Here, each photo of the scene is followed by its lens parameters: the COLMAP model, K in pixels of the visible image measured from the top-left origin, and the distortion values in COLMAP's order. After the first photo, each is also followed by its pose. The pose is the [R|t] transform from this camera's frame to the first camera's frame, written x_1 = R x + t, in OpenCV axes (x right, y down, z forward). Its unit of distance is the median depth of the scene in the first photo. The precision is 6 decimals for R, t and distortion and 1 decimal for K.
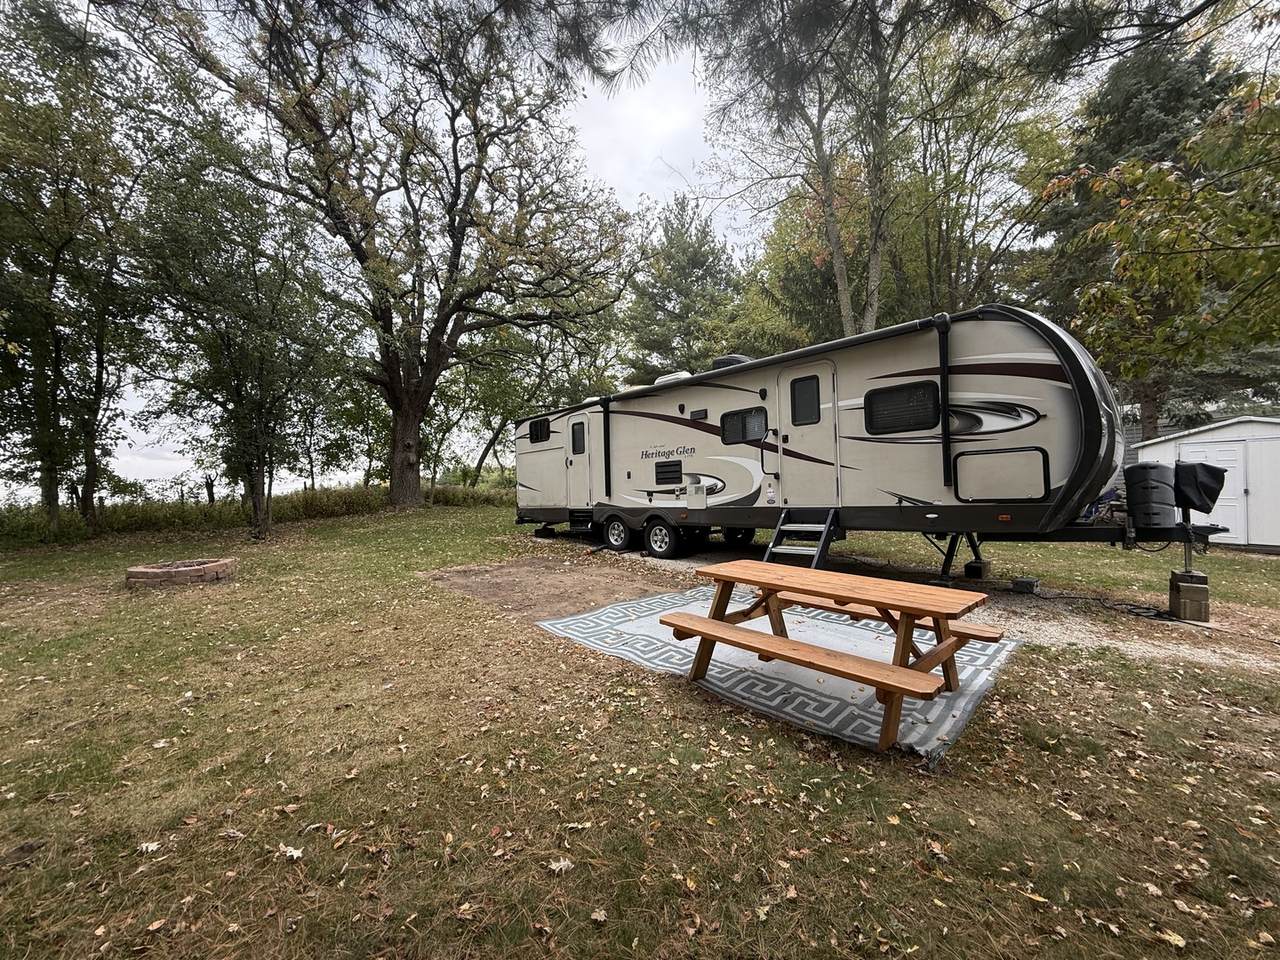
lens RADIAL K [[507.4, 0, 642.7], [0, 507.4, 478.8], [0, 0, 1]] dist [0.003569, -0.000105]
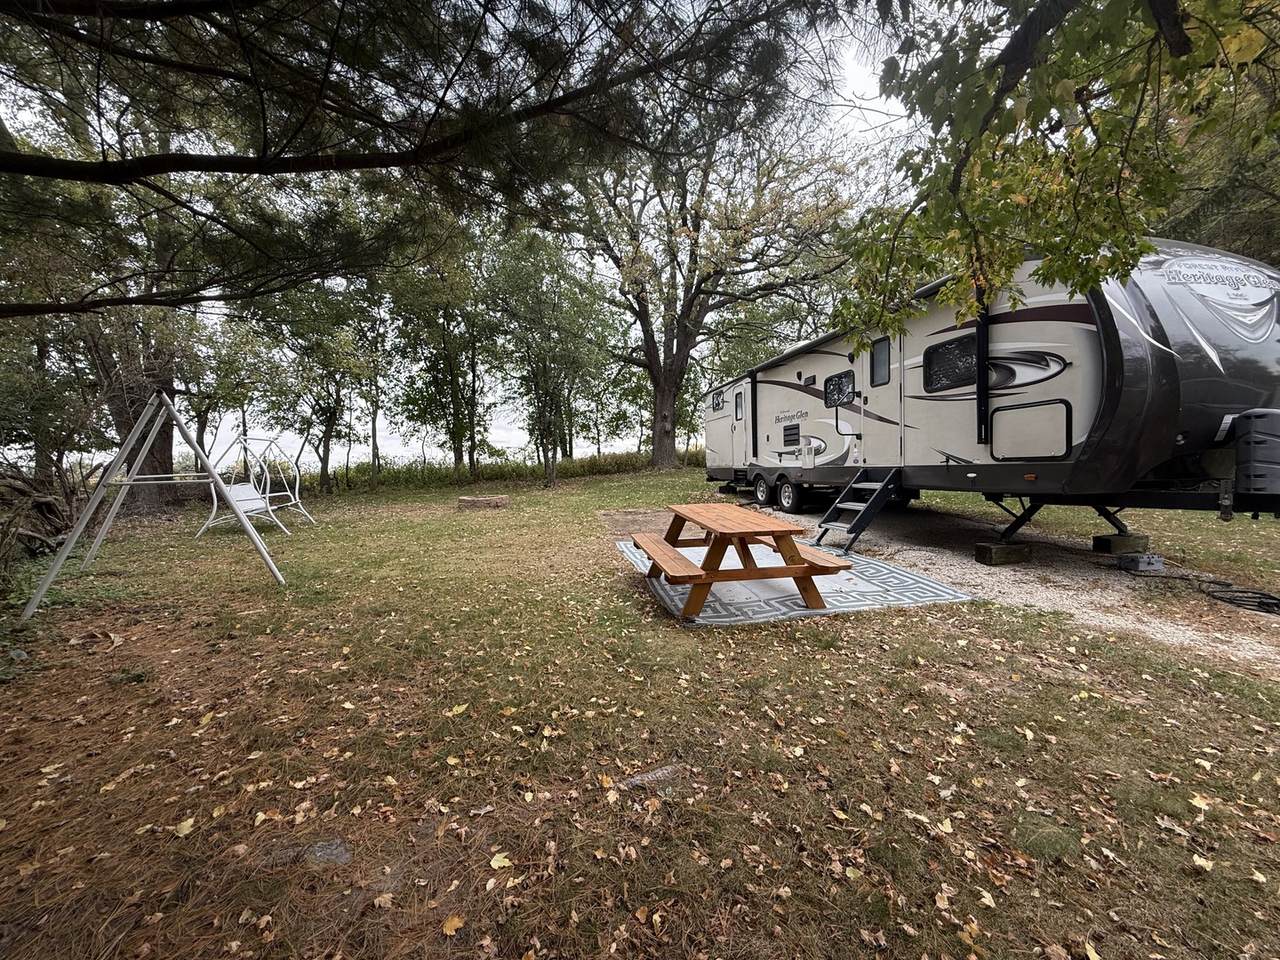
lens RADIAL K [[507.4, 0, 634.9], [0, 507.4, 477.7], [0, 0, 1]] dist [0.003569, -0.000105]
pose [[0.831723, 0.021737, -0.554765, 0.413247], [0.016606, 0.997812, 0.063993, 0.003753], [0.554943, -0.062437, 0.829542, -0.112308]]
